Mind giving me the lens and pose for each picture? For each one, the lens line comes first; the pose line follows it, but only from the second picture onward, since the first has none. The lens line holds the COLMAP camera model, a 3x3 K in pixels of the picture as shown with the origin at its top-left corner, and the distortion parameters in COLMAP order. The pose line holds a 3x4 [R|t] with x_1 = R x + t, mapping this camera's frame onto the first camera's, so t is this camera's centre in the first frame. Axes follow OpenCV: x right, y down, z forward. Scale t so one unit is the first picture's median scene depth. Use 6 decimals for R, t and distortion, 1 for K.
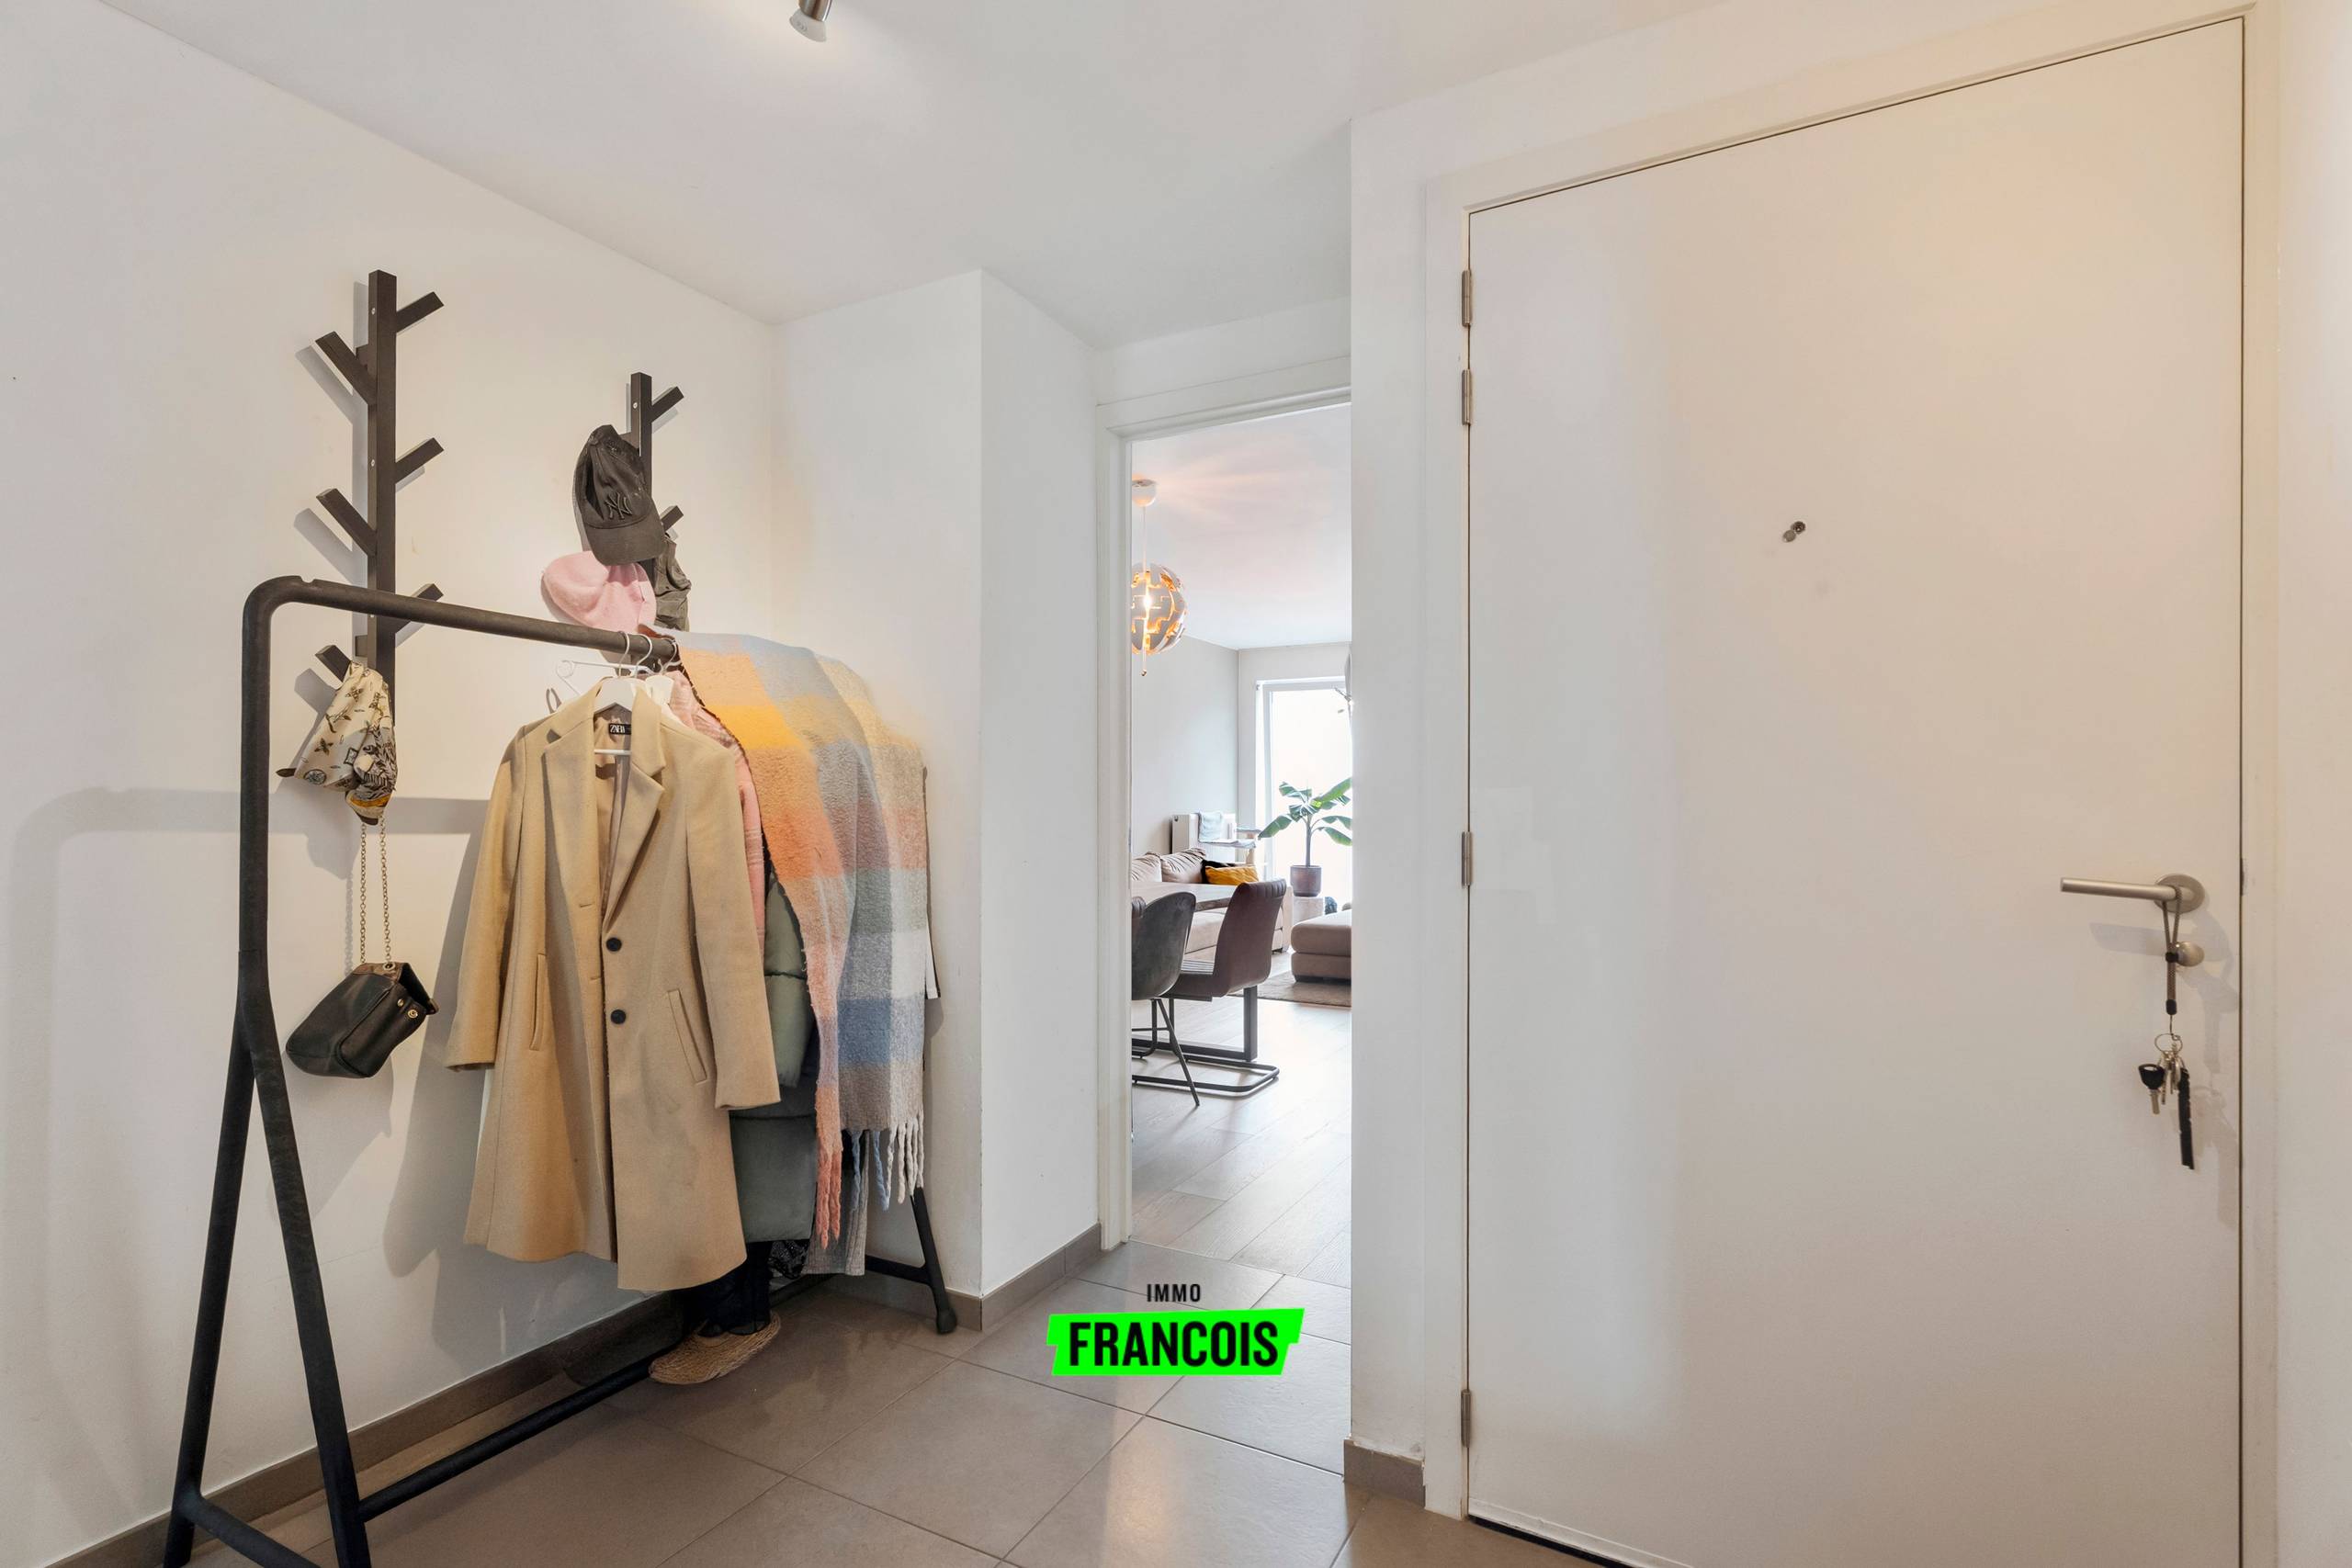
lens RADIAL K [[1073.0, 0, 1176.0], [0, 1073.0, 784.0], [0, 0, 1]] dist [-0.000286, -0.000007]
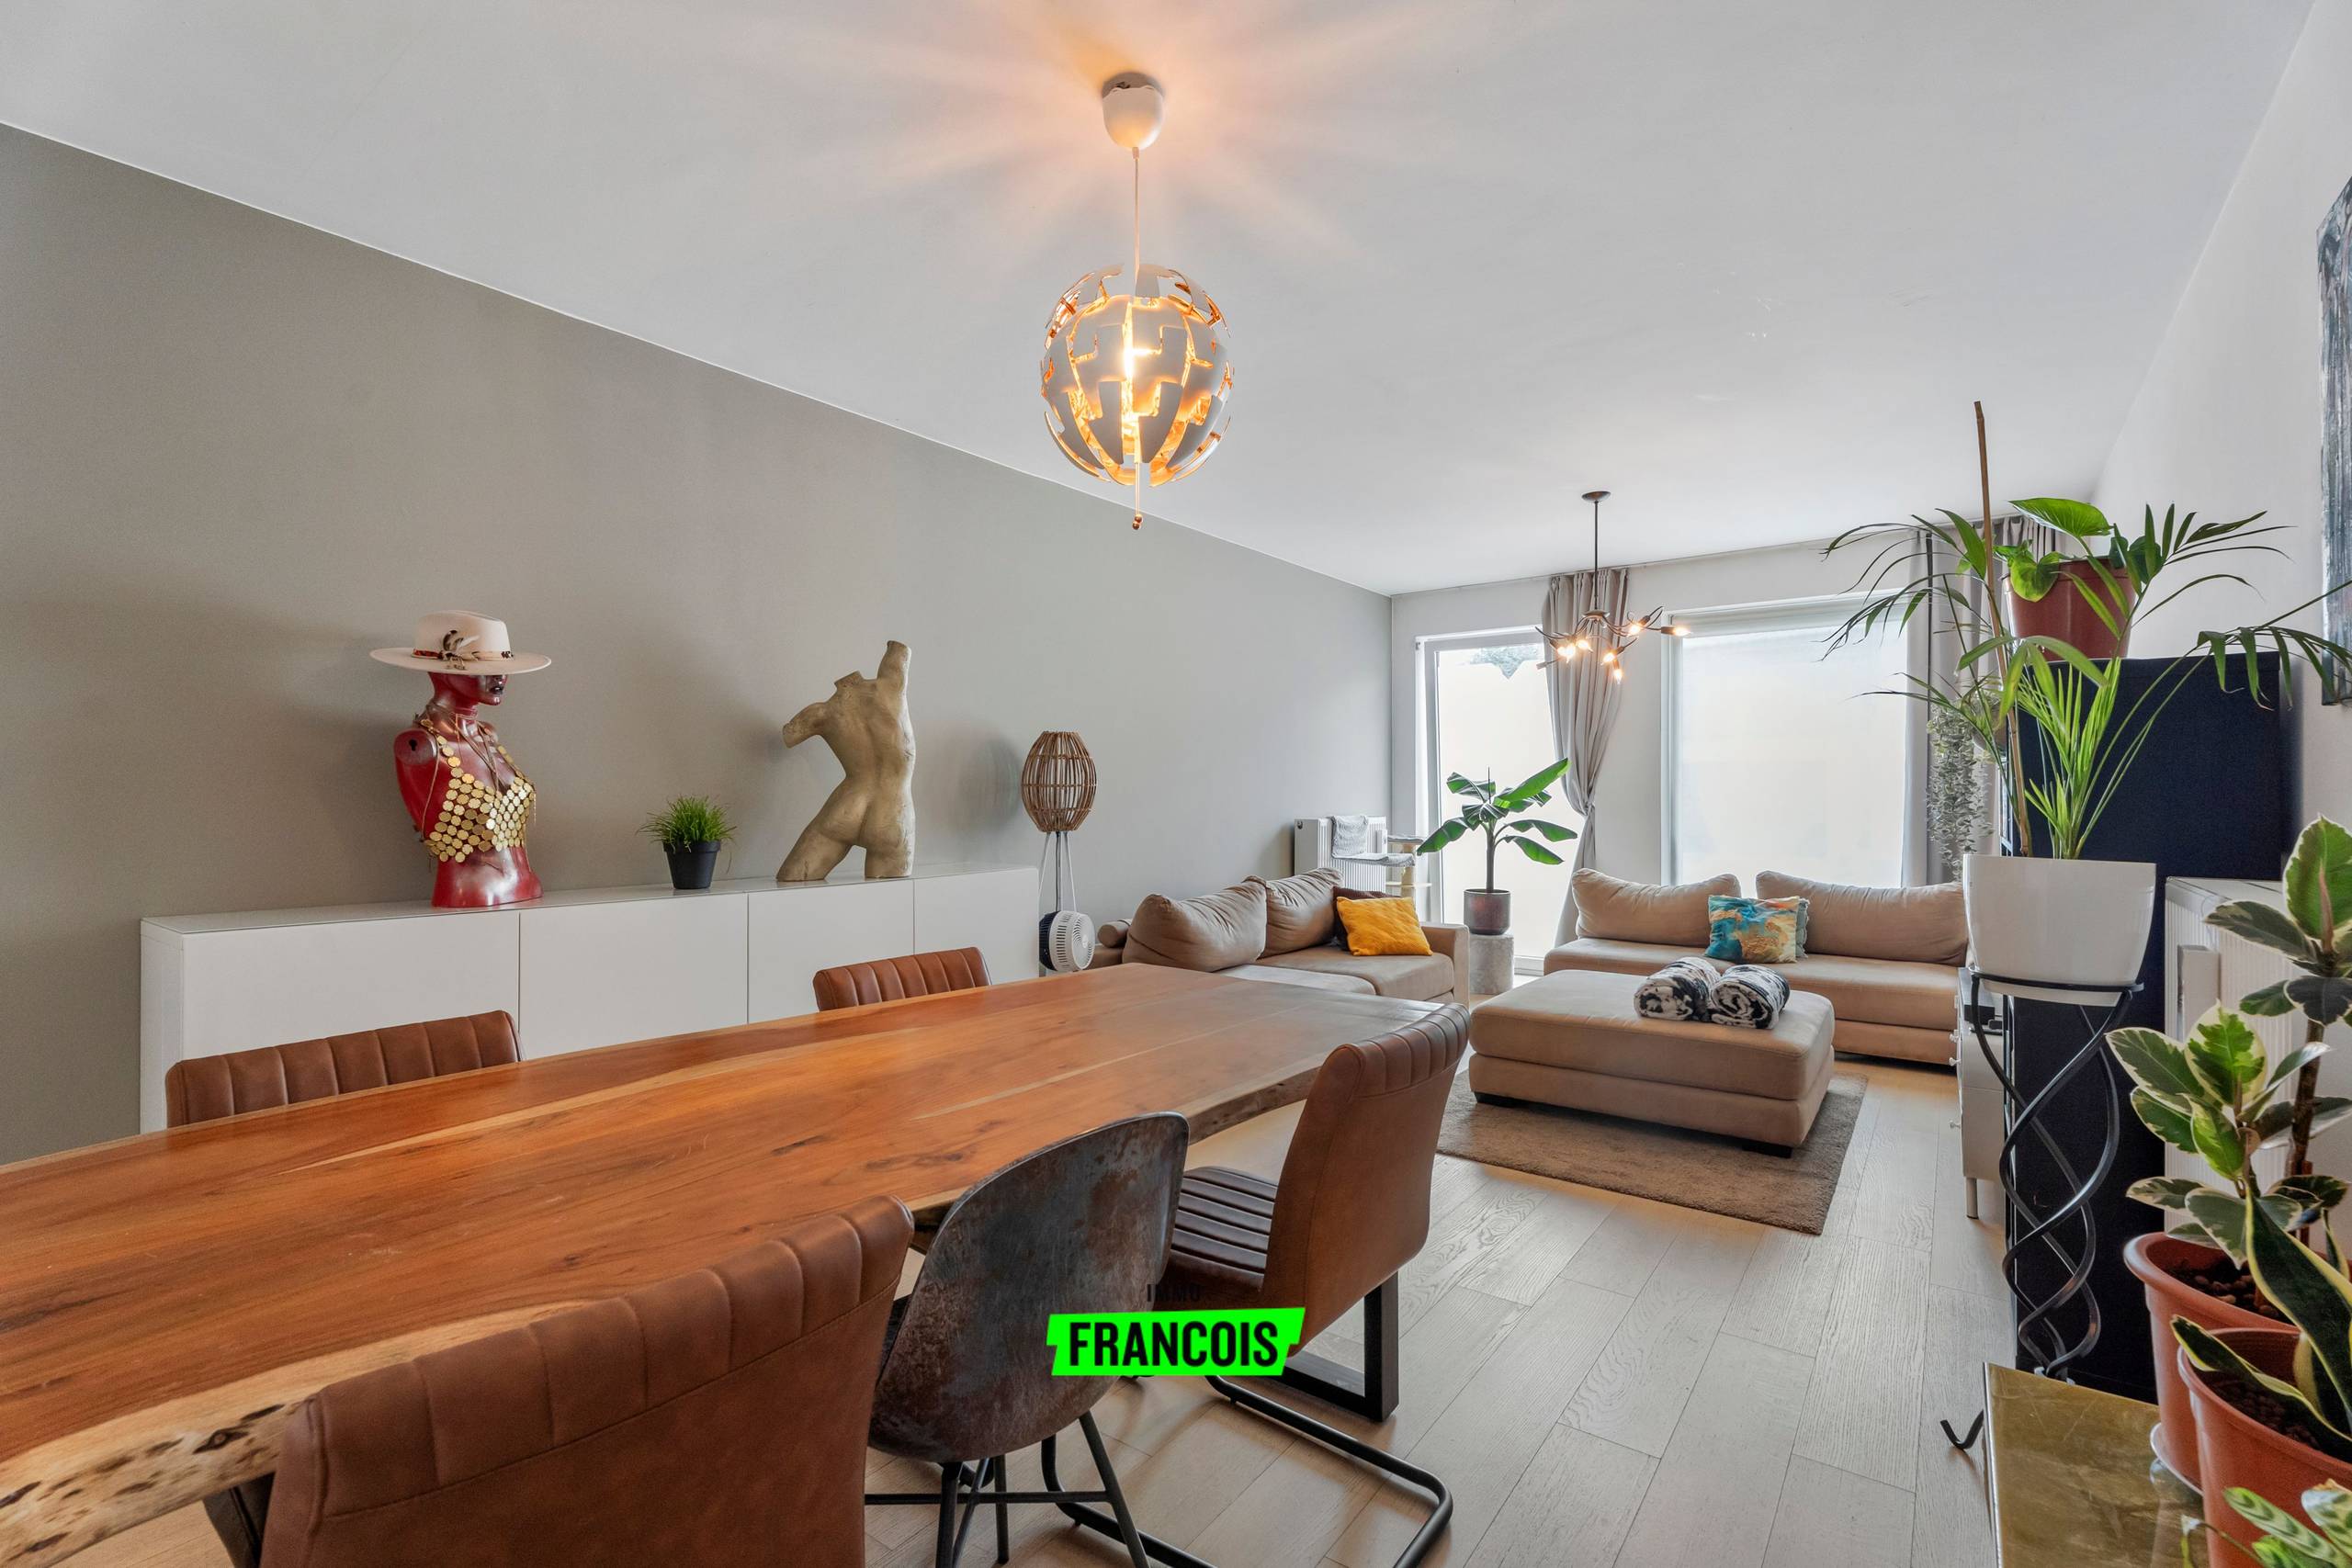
lens RADIAL K [[1050.5, 0, 1176.0], [0, 1050.5, 784.0], [0, 0, 1]] dist [0.002423, 0.000273]
pose [[0.987546, -0.002651, -0.157308, 0.028354], [0.003325, 0.999986, 0.004021, 0.002080], [0.157295, -0.004494, 0.987541, 0.294092]]
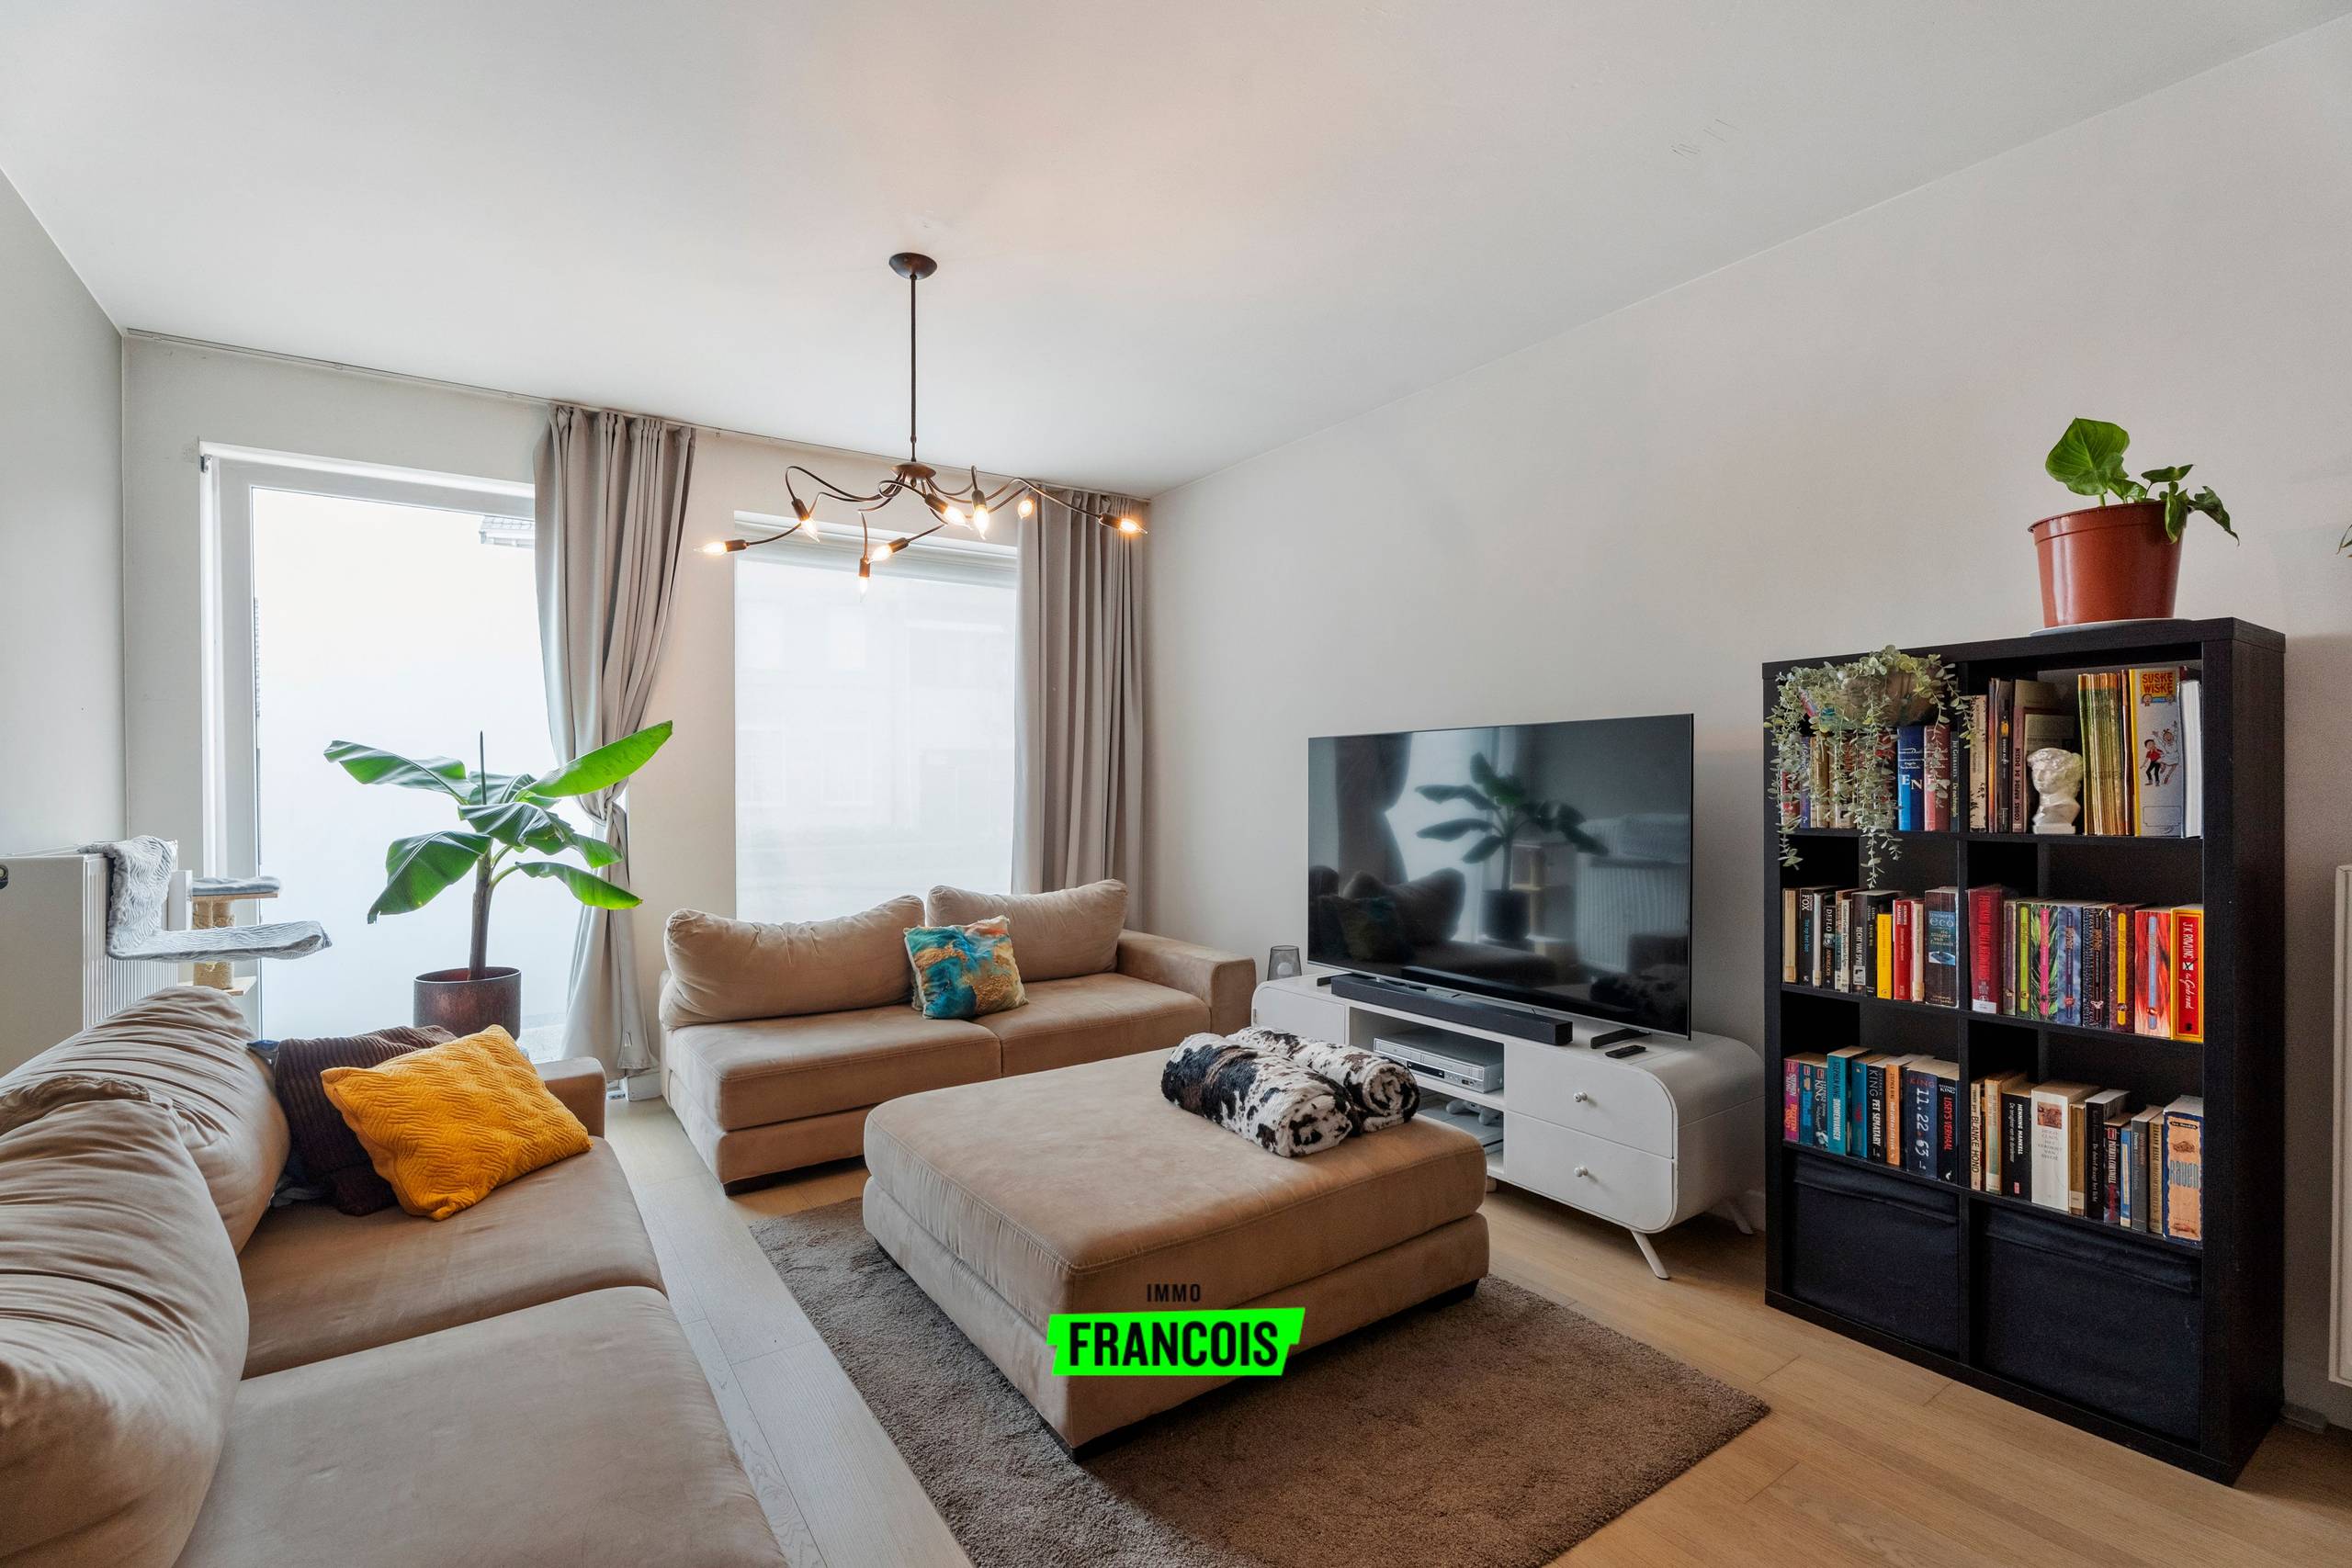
lens RADIAL K [[1050.5, 0, 1176.0], [0, 1050.5, 784.0], [0, 0, 1]] dist [0.002423, 0.000273]
pose [[0.465230, -0.002844, 0.885185, -0.084471], [-0.007887, 0.999942, 0.007359, 0.007716], [-0.885155, -0.010405, 0.465180, 0.645382]]
